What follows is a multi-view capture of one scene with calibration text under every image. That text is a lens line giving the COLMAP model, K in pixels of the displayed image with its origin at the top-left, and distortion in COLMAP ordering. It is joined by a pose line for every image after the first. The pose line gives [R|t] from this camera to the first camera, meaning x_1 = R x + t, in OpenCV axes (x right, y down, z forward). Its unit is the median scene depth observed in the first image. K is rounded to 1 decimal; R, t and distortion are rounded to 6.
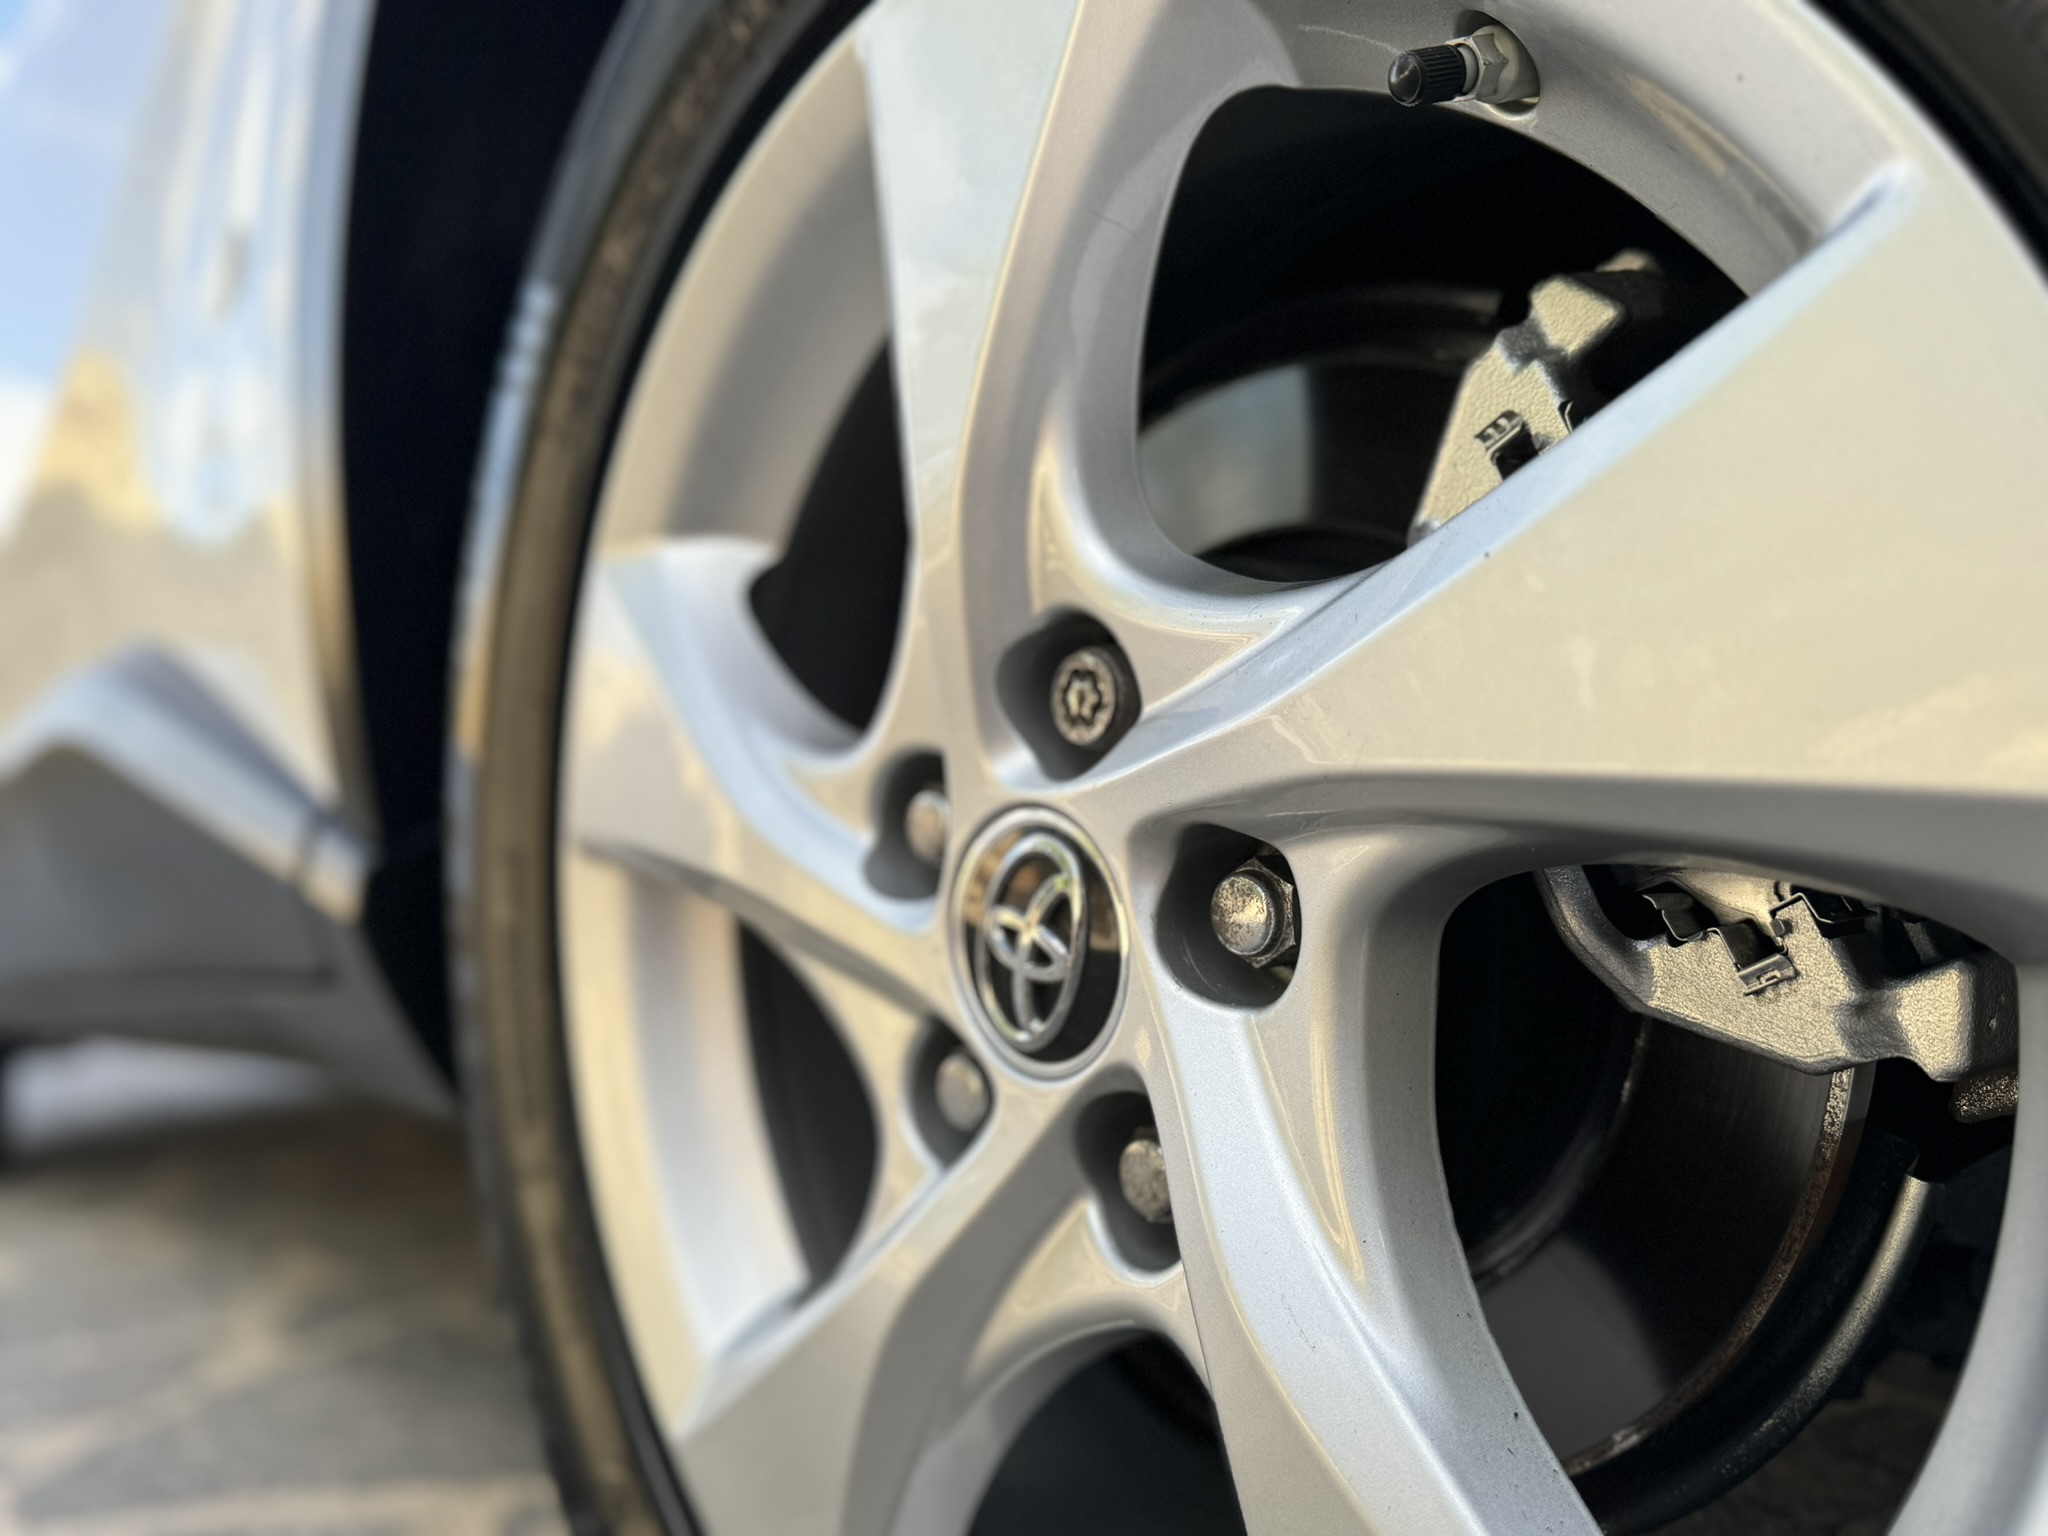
lens RADIAL K [[1625.3, 0, 1024.0], [0, 1625.3, 768.0], [0, 0, 1]] dist [0.027904, -0.001376]
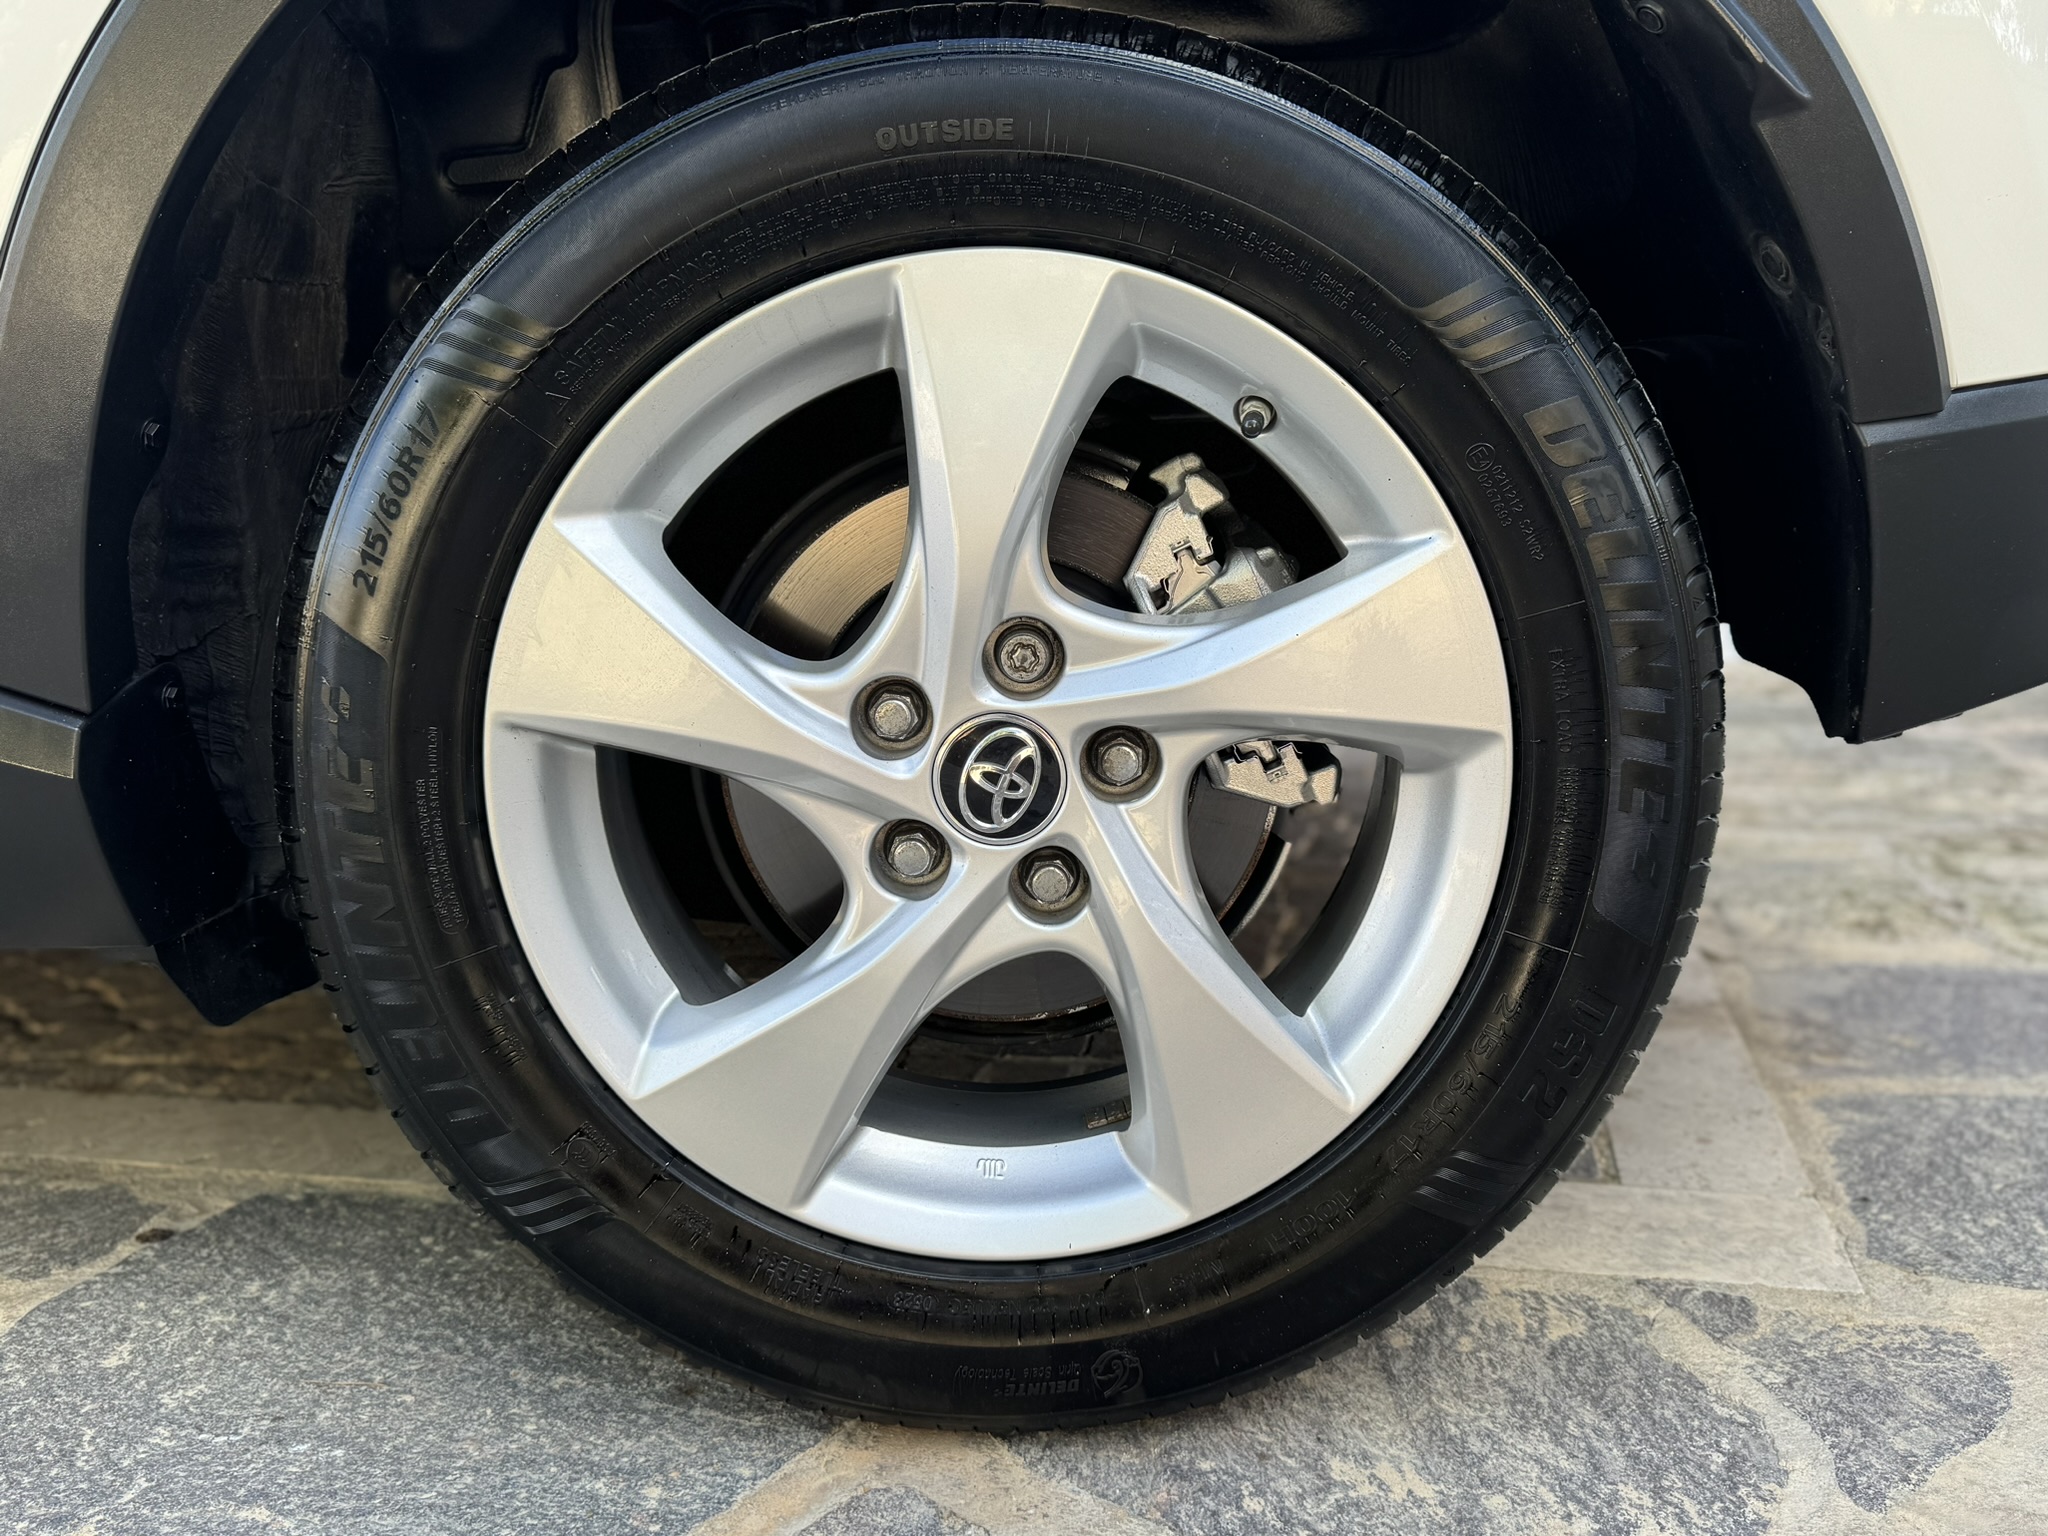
lens RADIAL K [[1625.3, 0, 1024.0], [0, 1625.3, 768.0], [0, 0, 1]] dist [0.027904, -0.001376]
pose [[0.632702, -0.079441, 0.770310, -1.590090], [-0.060250, 0.986659, 0.151239, -0.222240], [-0.772048, -0.142100, 0.619475, -0.280286]]
